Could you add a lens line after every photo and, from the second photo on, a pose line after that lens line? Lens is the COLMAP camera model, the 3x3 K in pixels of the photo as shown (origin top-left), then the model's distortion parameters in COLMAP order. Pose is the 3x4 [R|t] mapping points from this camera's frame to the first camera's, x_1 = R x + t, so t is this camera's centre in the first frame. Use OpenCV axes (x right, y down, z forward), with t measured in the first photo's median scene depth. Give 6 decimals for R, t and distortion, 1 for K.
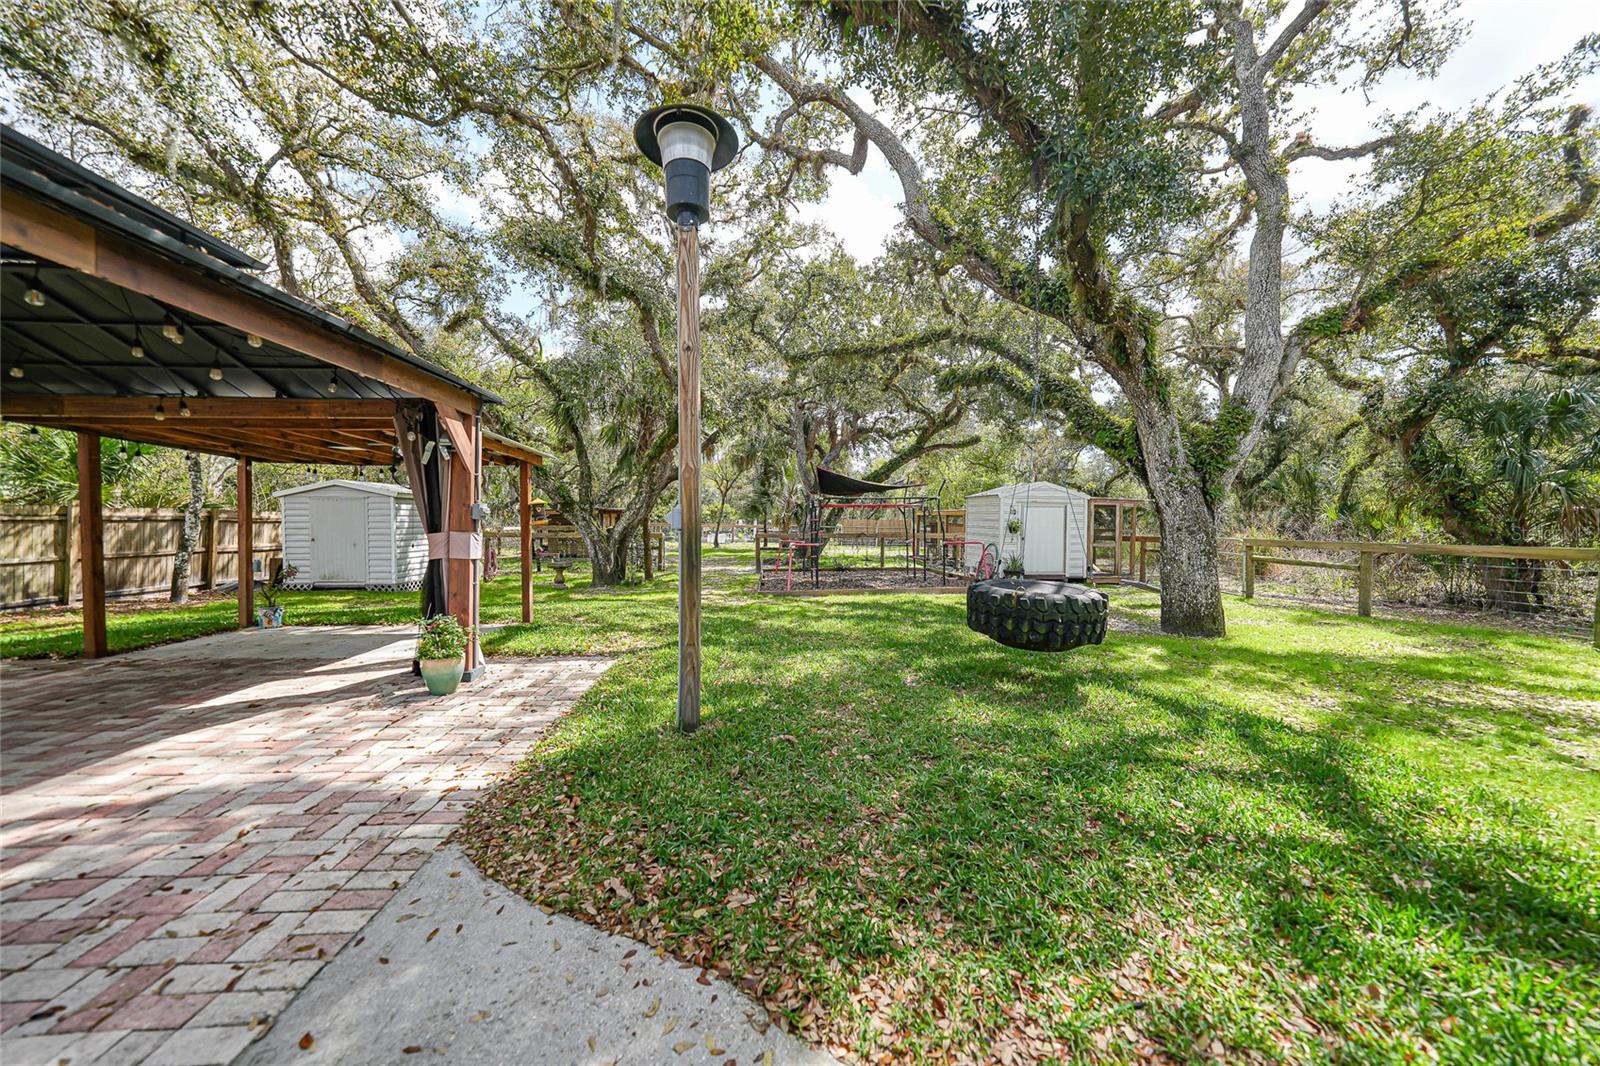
lens RADIAL K [[555.2, 0, 799.0], [0, 555.2, 529.7], [0, 0, 1]] dist [-0.025005, 0.006496]
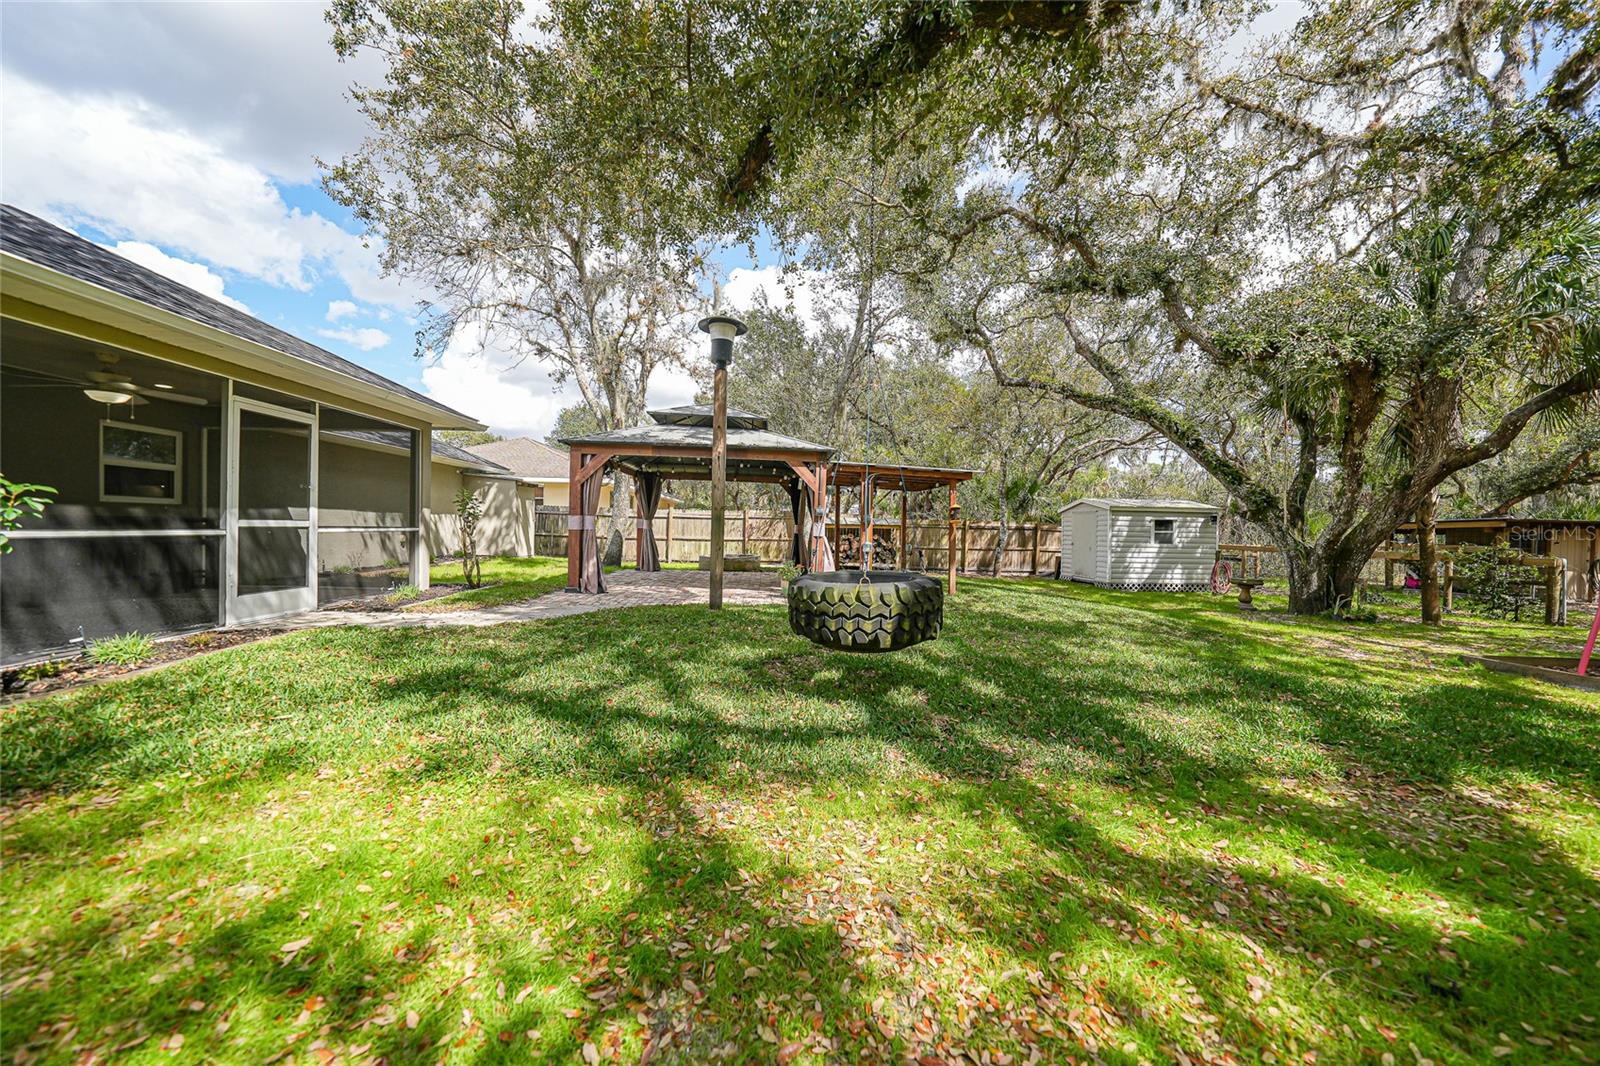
lens RADIAL K [[555.2, 0, 797.2], [0, 555.2, 533.4], [0, 0, 1]] dist [-0.025005, 0.006496]
pose [[-0.000586, 0.004228, -0.999991, 0.729691], [-0.039077, 0.999227, 0.004248, 0.020546], [0.999236, 0.039079, -0.000421, 0.506034]]
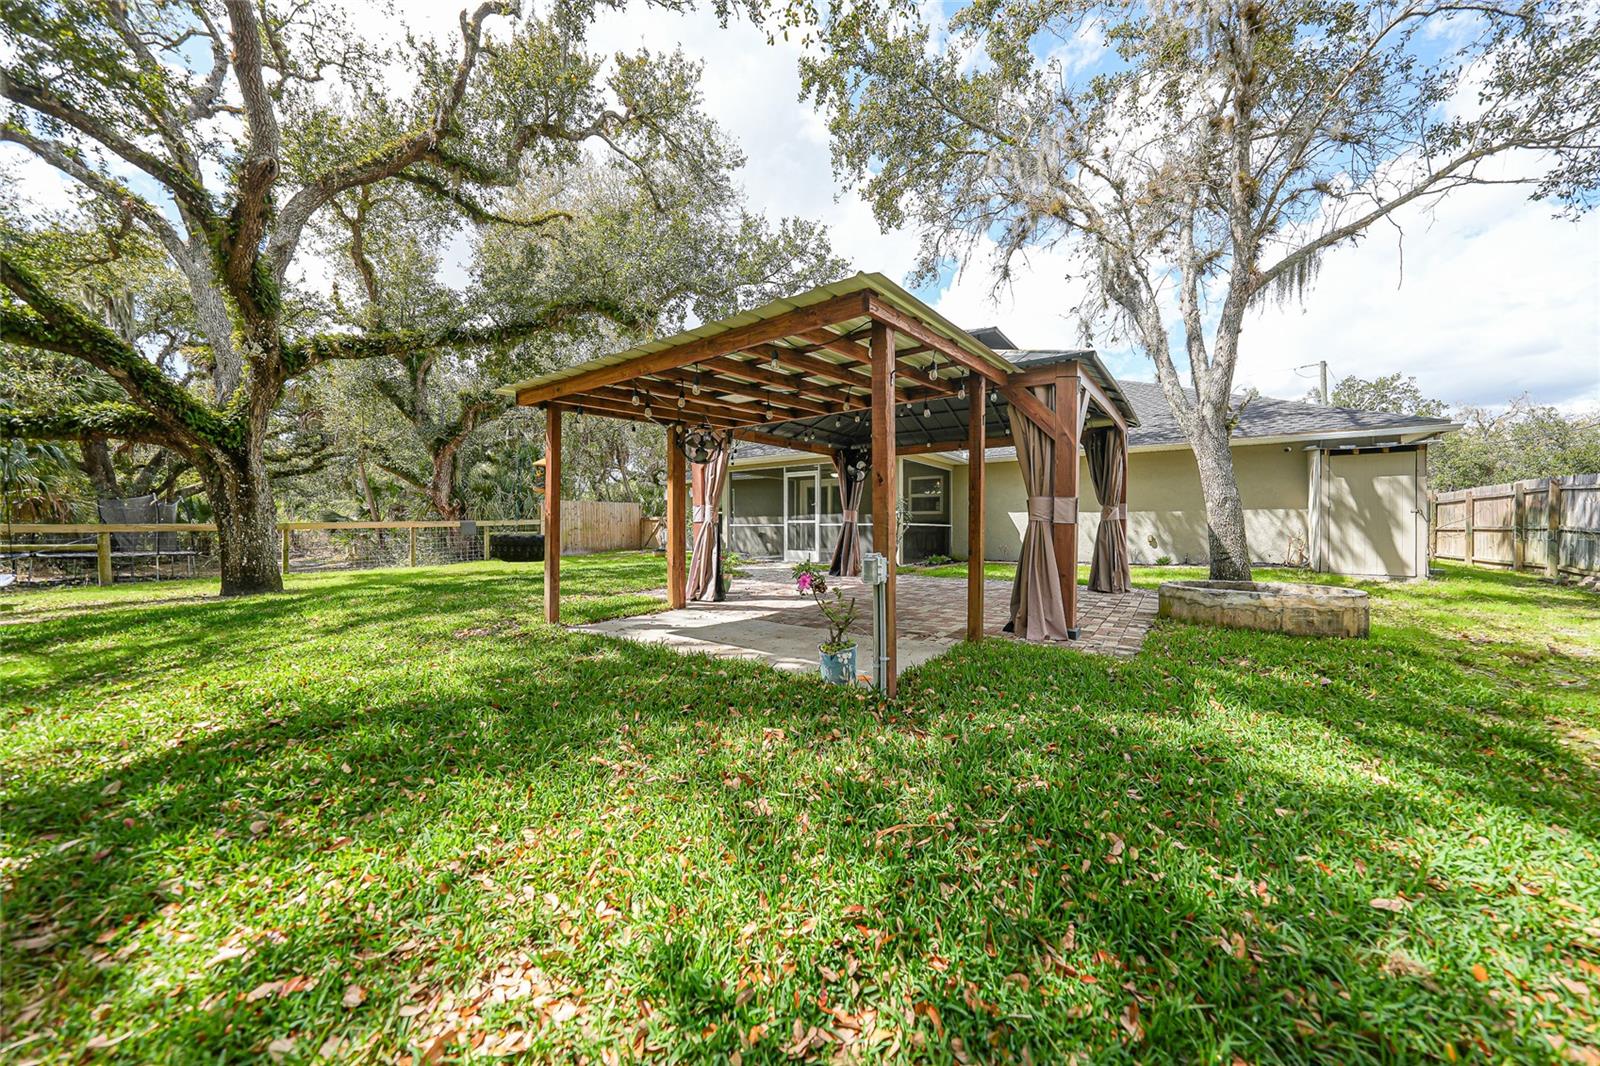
lens RADIAL K [[555.2, 0, 802.3], [0, 555.2, 525.3], [0, 0, 1]] dist [-0.025005, 0.006496]
pose [[-0.771619, -0.008778, 0.636024, -1.012749], [0.006468, 0.999745, 0.021644, 0.010730], [-0.636052, 0.020815, -0.771366, 1.110094]]
